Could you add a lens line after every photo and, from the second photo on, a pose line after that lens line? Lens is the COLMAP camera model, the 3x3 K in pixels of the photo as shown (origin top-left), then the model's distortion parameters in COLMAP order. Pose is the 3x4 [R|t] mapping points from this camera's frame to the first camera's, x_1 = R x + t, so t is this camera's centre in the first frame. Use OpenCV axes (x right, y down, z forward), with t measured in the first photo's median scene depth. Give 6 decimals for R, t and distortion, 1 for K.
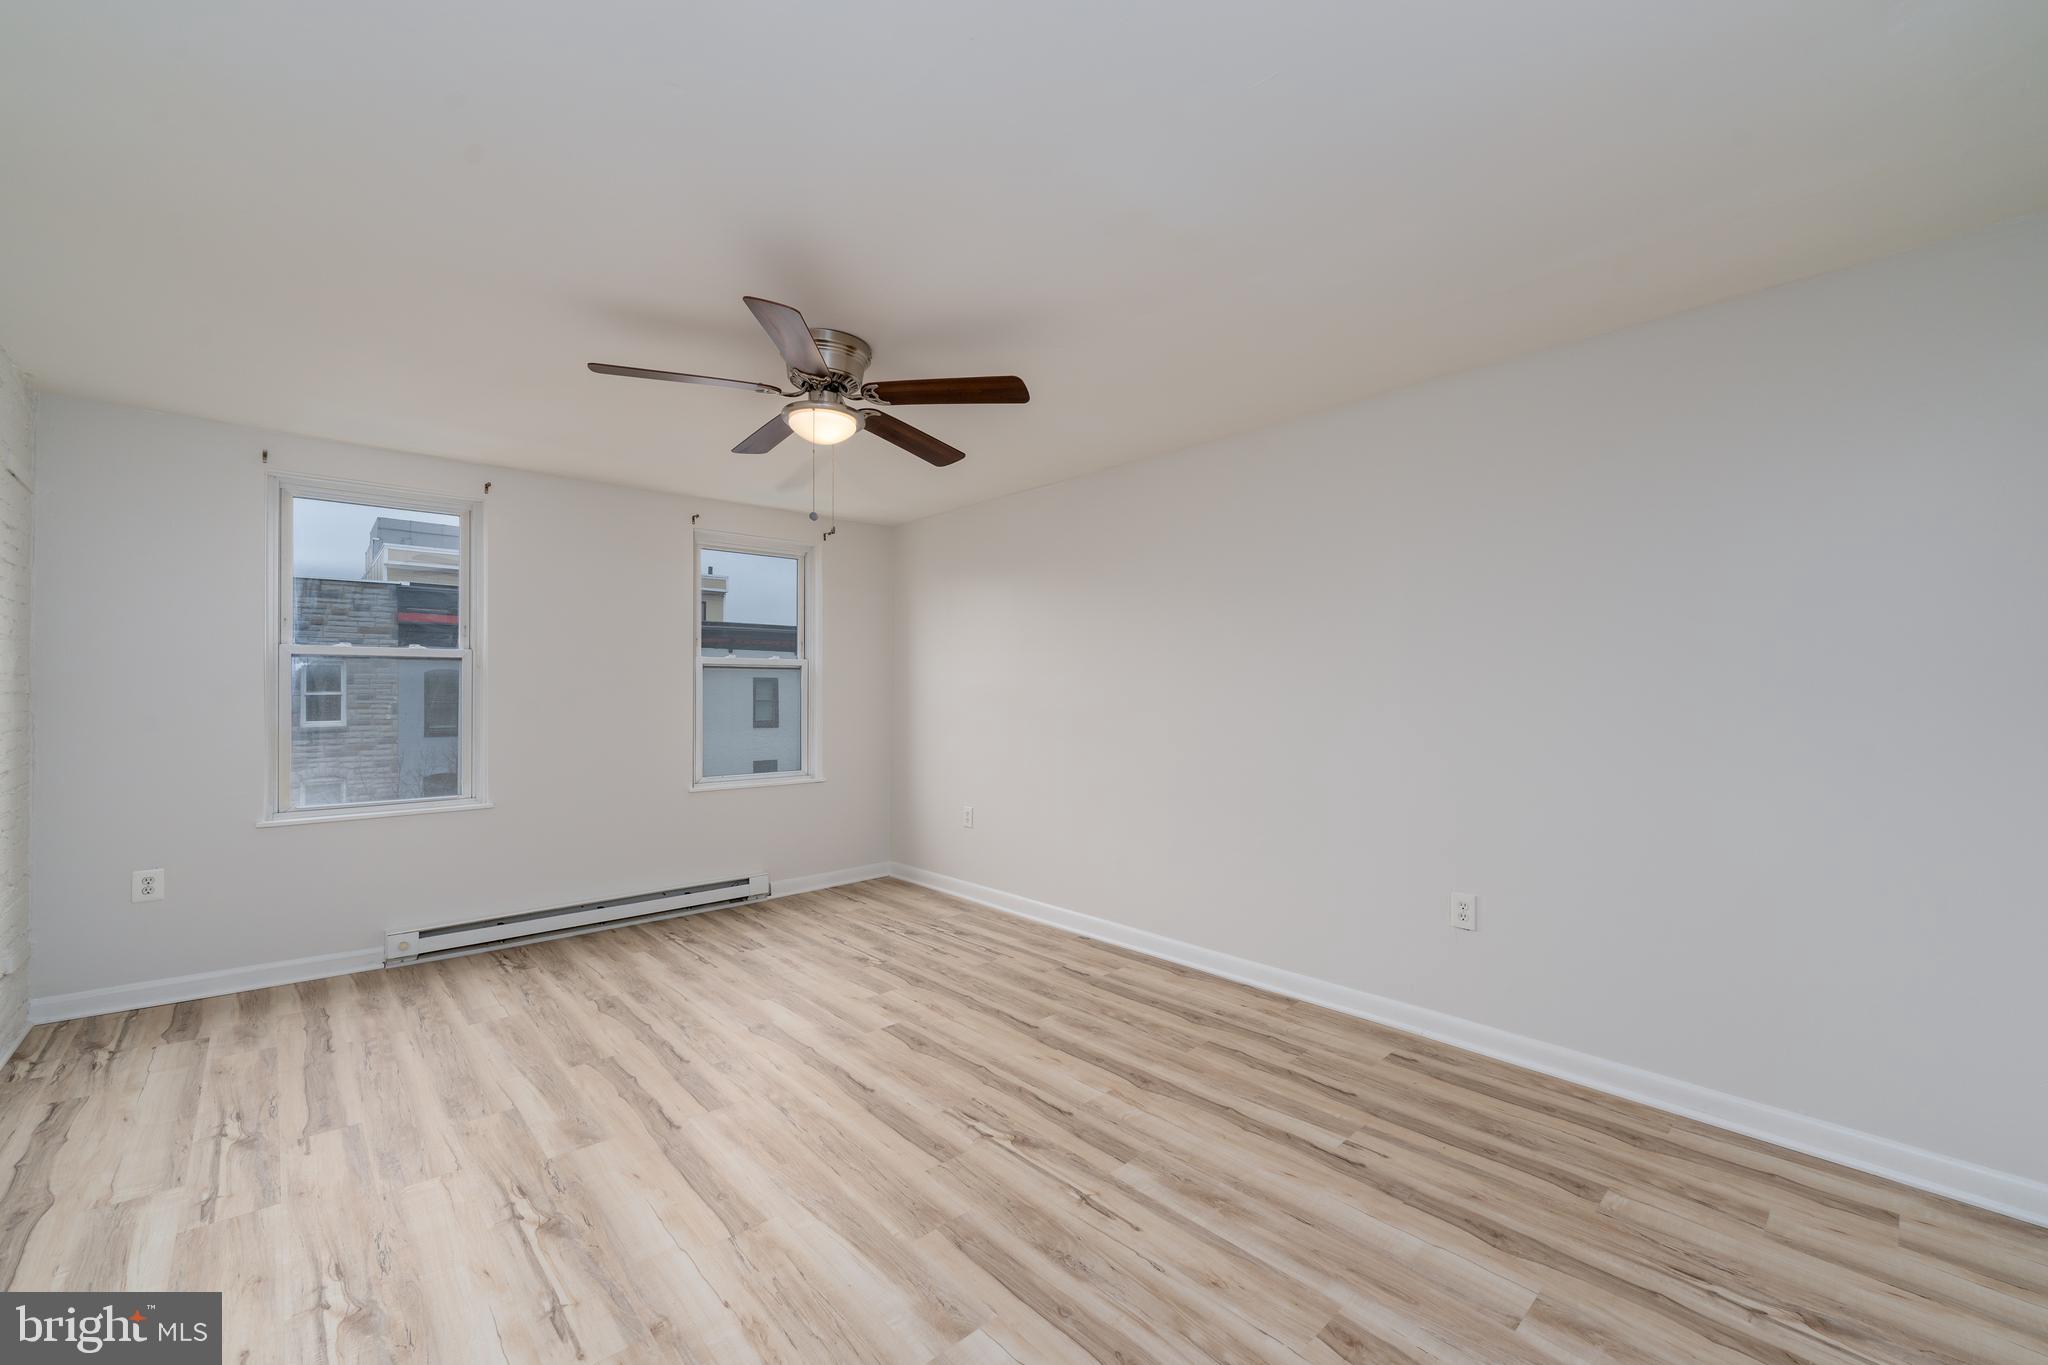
lens RADIAL K [[855.6, 0, 1024.0], [0, 855.6, 682.5], [0, 0, 1]] dist [0.001019, -0.000081]
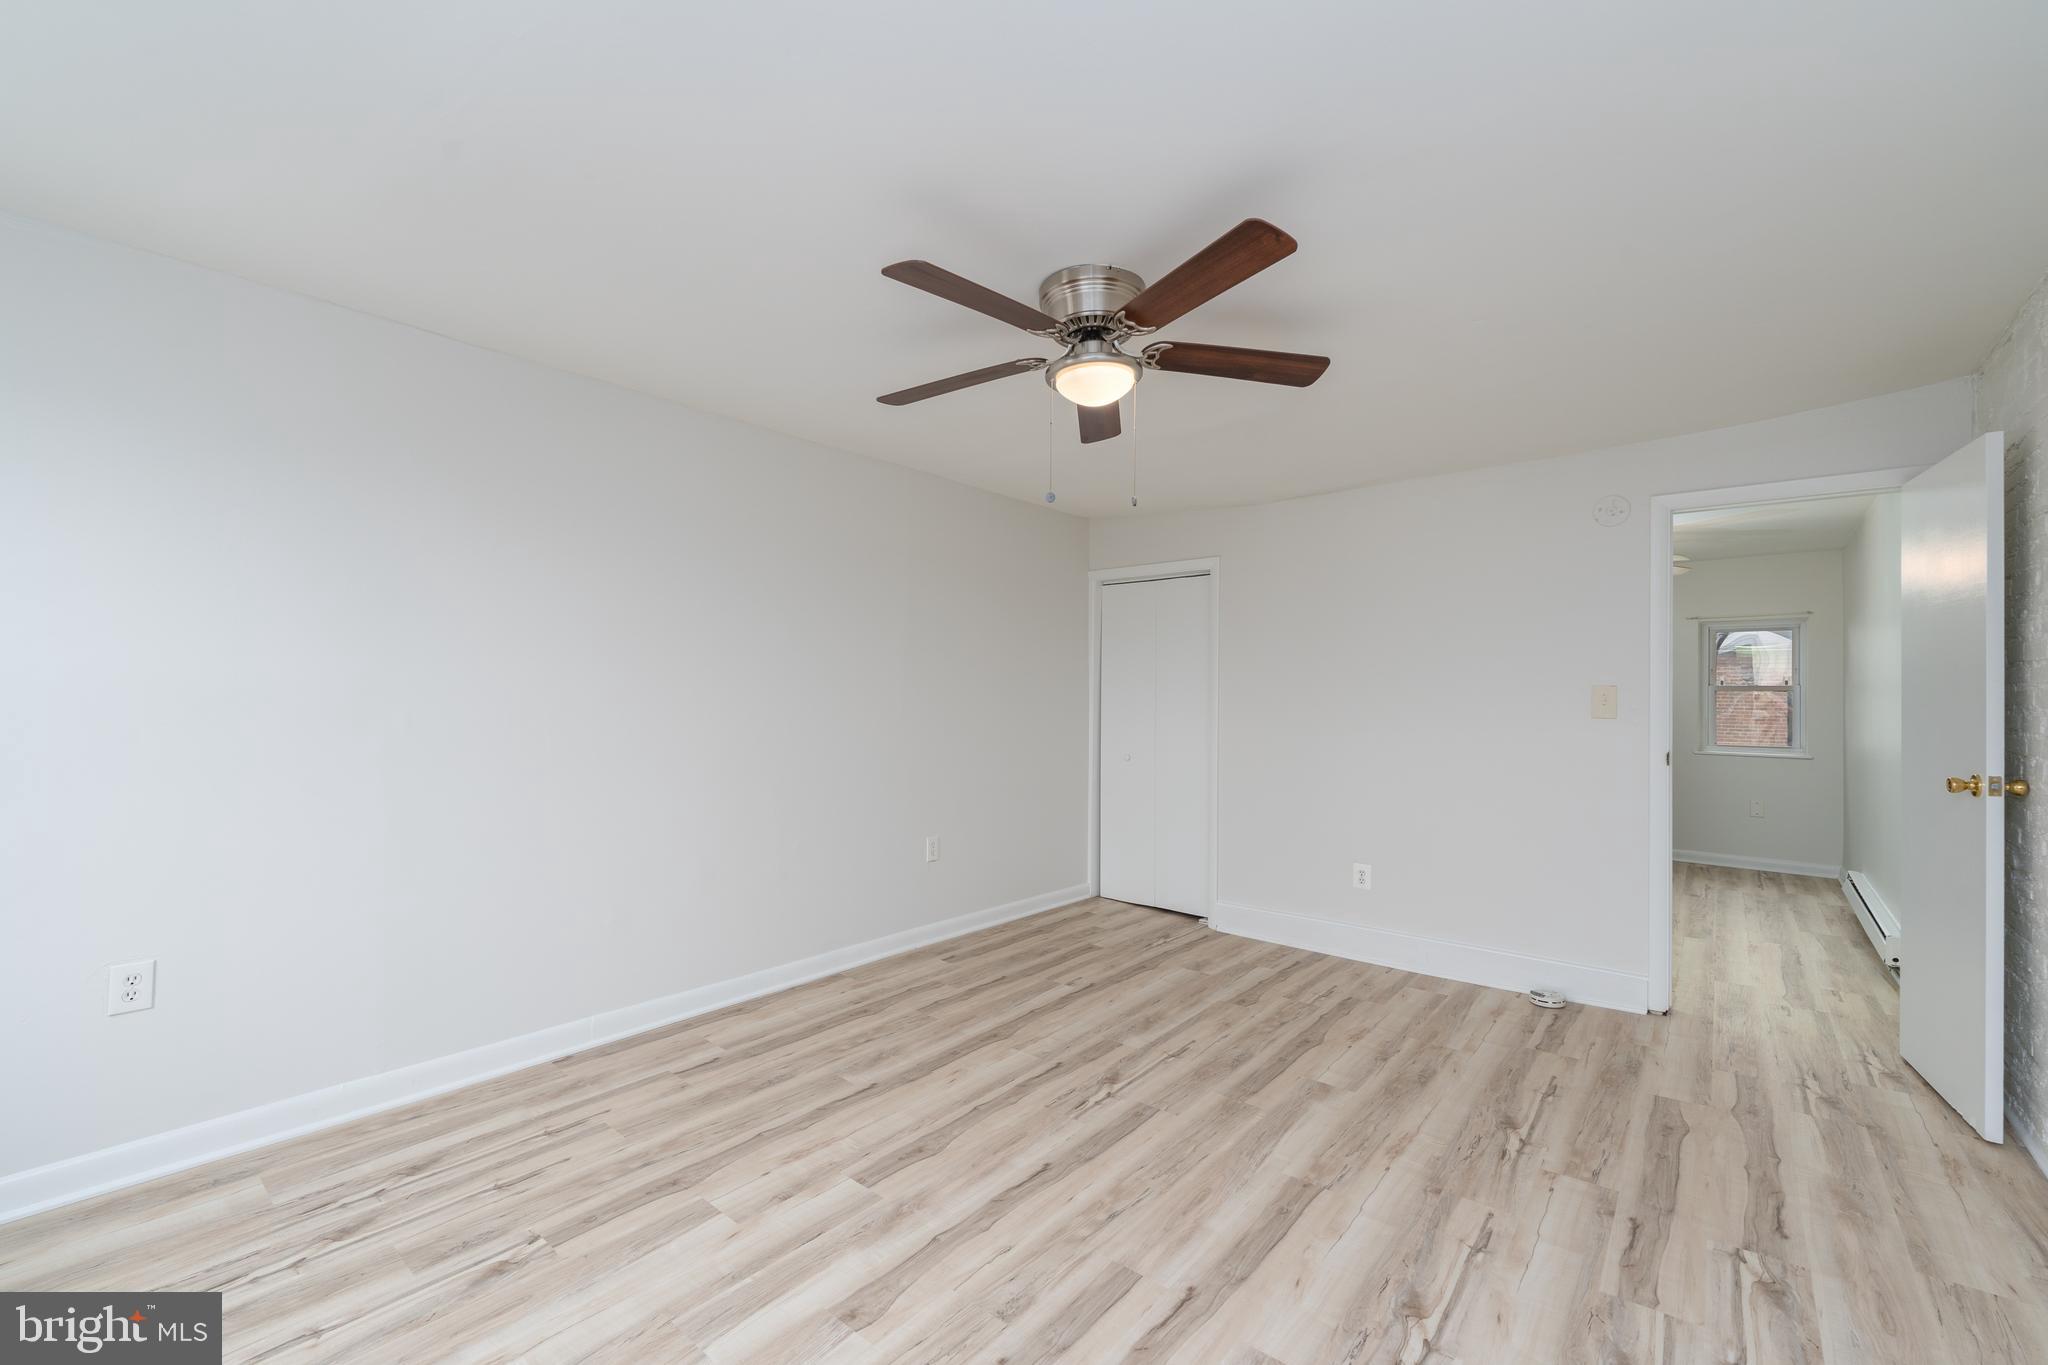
lens RADIAL K [[855.6, 0, 1024.0], [0, 855.6, 682.5], [0, 0, 1]] dist [0.001019, -0.000081]
pose [[-0.160572, 0.014364, 0.986920, -1.078136], [-0.021133, 0.999615, -0.017987, 0.004154], [-0.986798, -0.023745, -0.160206, 1.219459]]
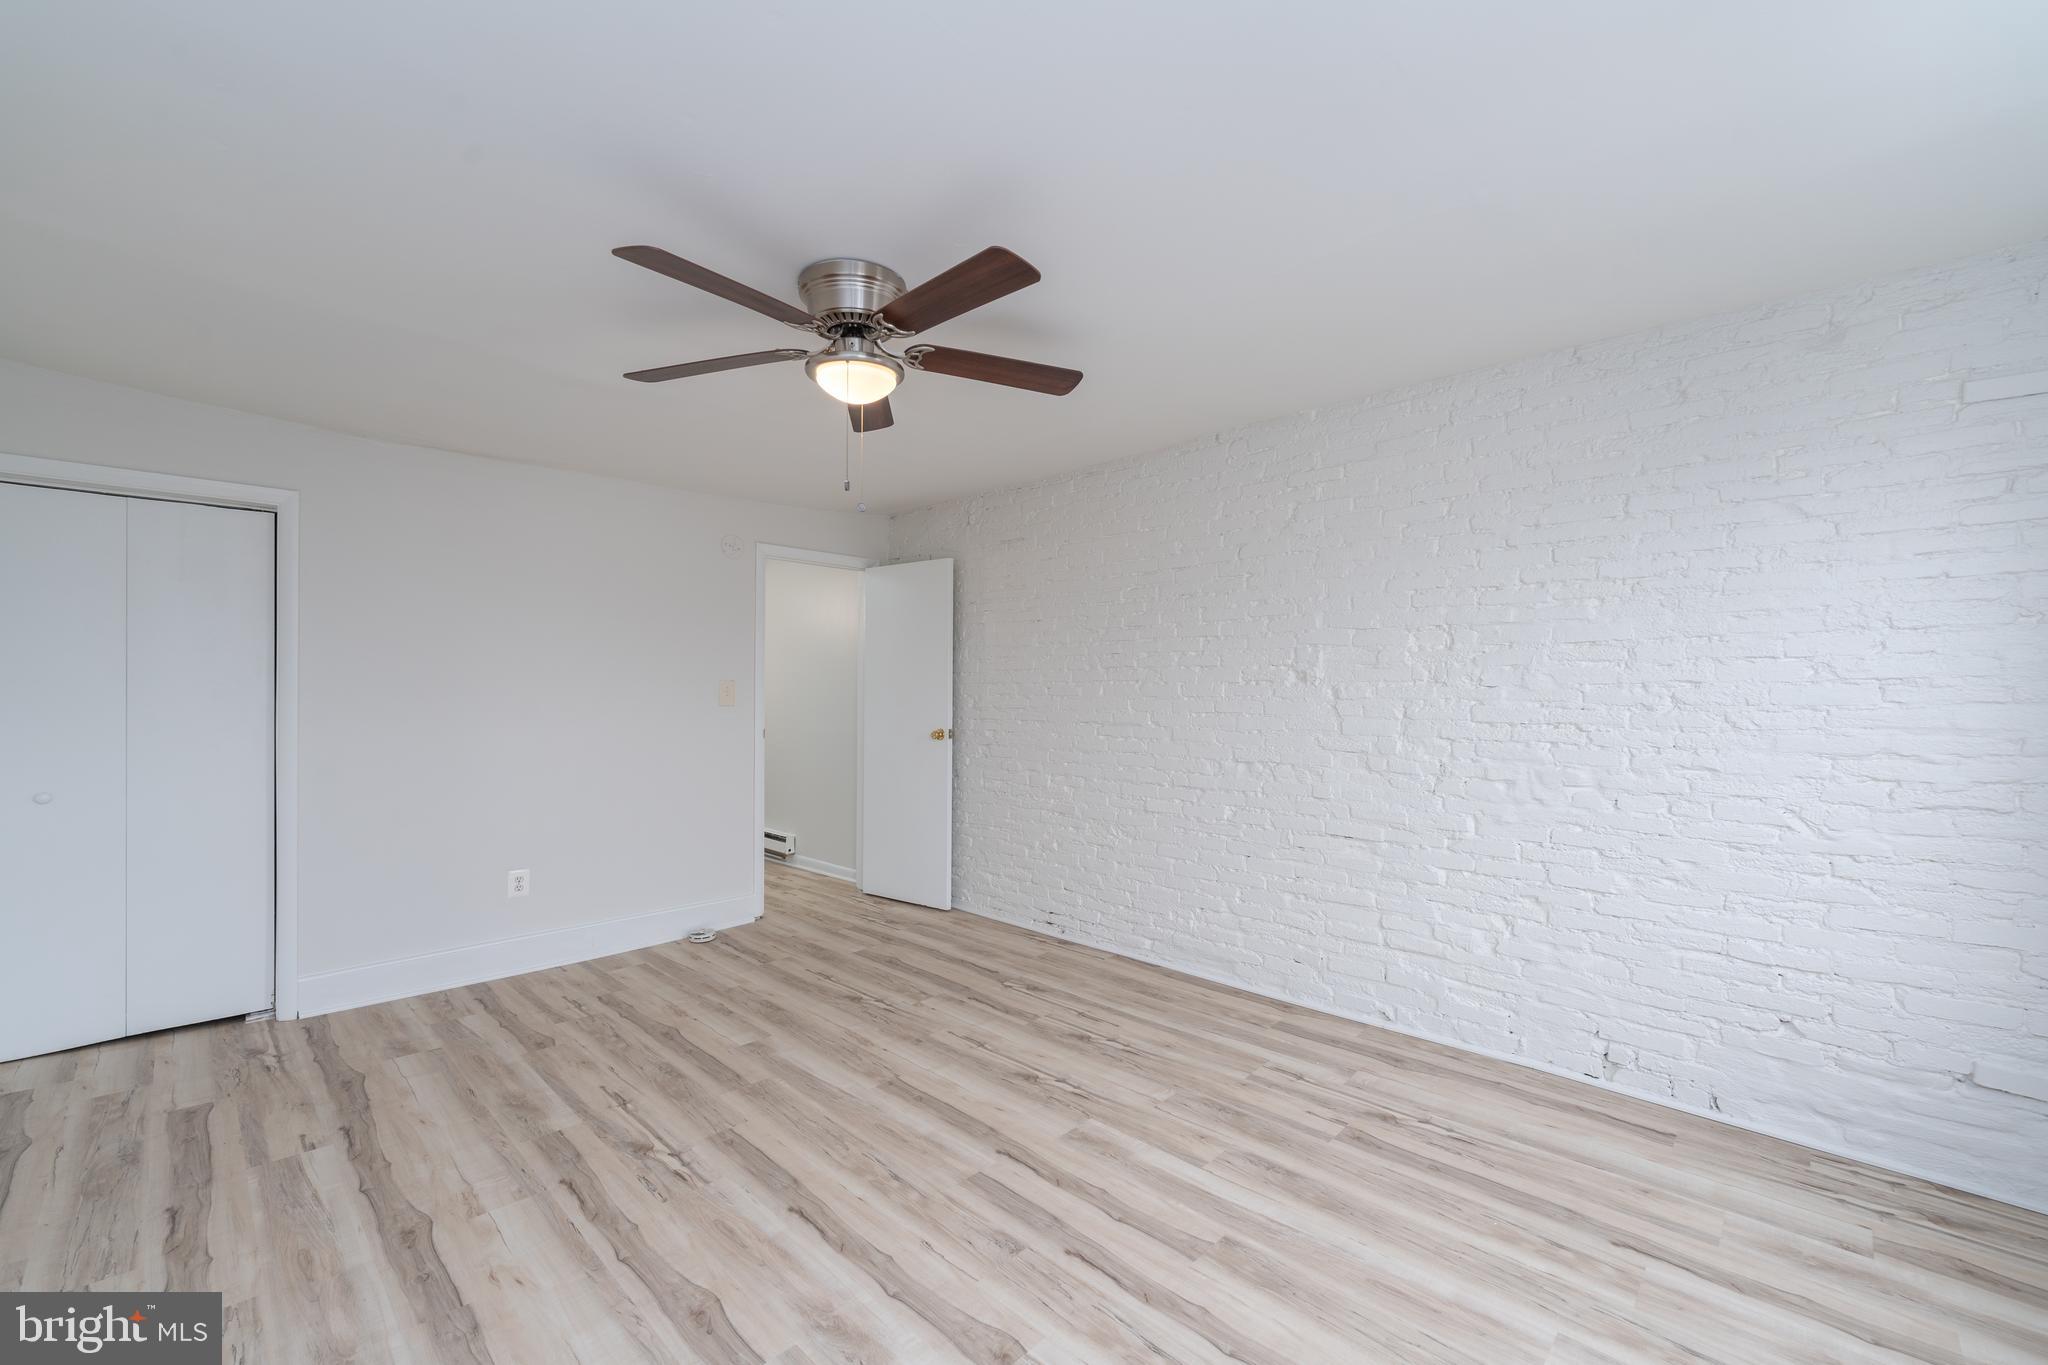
lens RADIAL K [[822.4, 0, 1047.3], [0, 822.4, 693.3], [0, 0, 1]] dist [-0.000647, -0.000227]
pose [[-0.995574, -0.002952, -0.093934, -0.352642], [-0.001836, 0.999927, -0.011967, 0.012071], [0.093962, -0.011742, -0.995507, 1.848317]]
